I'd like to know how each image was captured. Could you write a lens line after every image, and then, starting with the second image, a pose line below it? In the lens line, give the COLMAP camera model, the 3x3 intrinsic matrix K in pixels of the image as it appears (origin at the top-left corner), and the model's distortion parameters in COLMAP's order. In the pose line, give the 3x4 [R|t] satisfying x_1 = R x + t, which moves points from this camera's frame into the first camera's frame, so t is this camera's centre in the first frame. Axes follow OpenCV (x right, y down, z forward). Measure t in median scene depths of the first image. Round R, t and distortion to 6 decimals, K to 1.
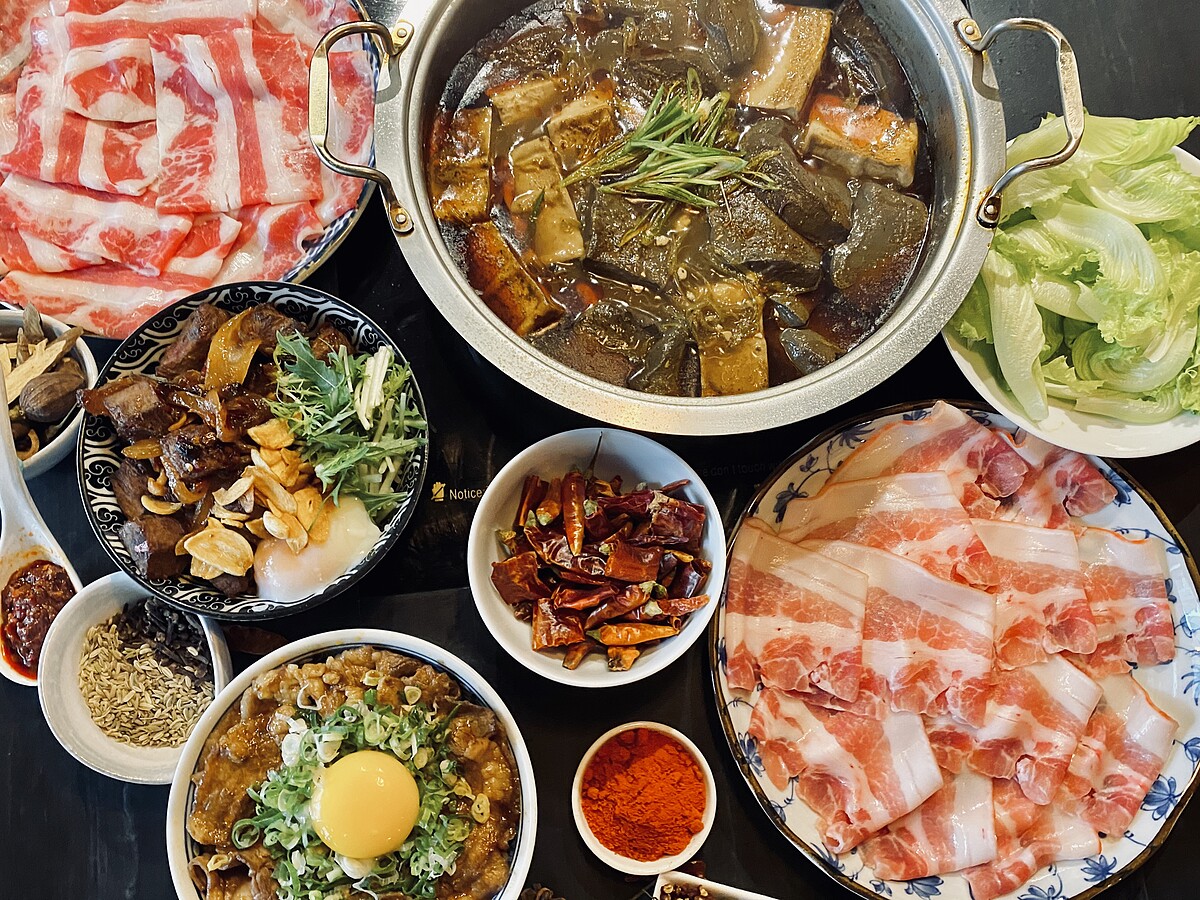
lens RADIAL K [[1115.1, 0, 606.5], [0, 1115.1, 446.4], [0, 0, 1]] dist [0.014896, -0.074858]
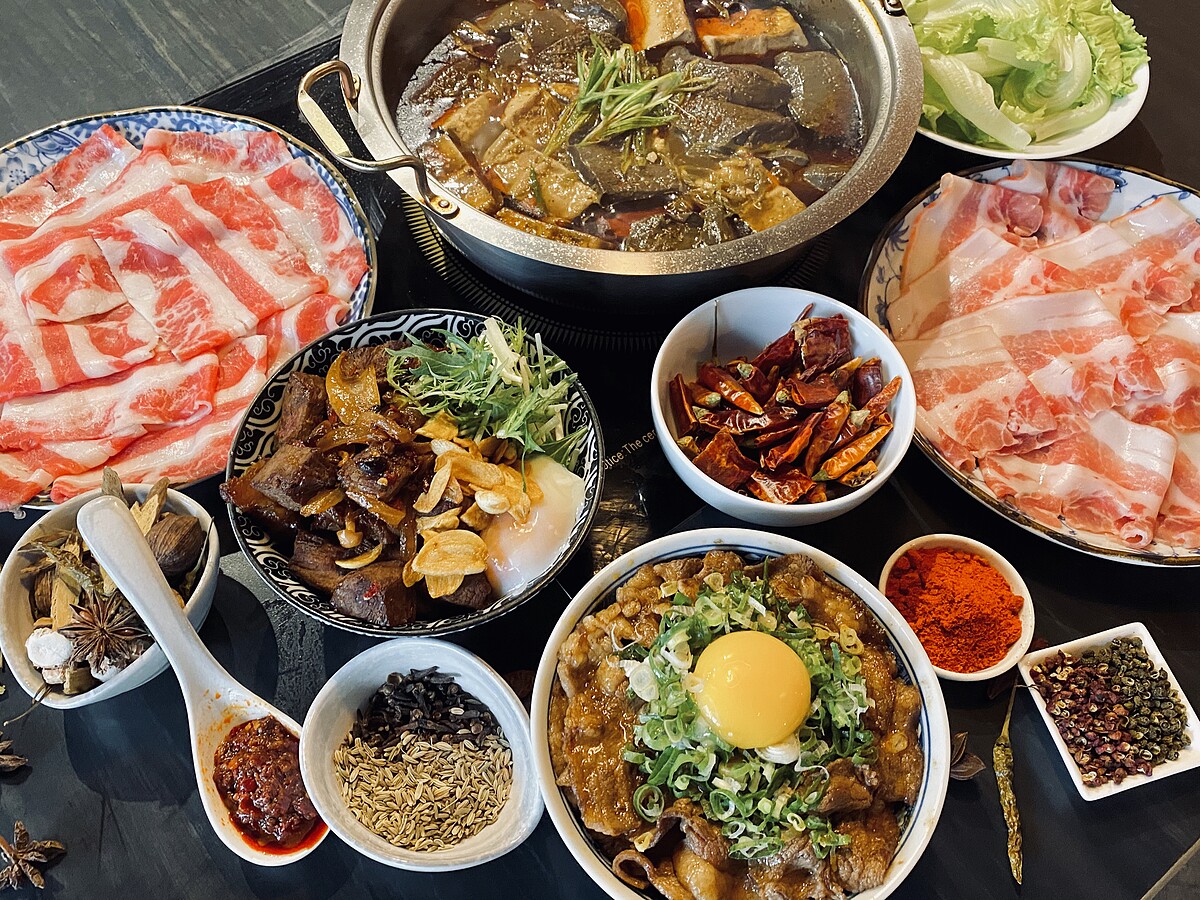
lens RADIAL K [[1115.1, 0, 597.4], [0, 1115.1, 447.0], [0, 0, 1]] dist [0.014896, -0.074858]
pose [[0.852535, -0.454124, 0.258757, -0.403612], [0.511606, 0.826373, -0.235303, 0.269995], [-0.106974, 0.332986, 0.936844, 0.107991]]
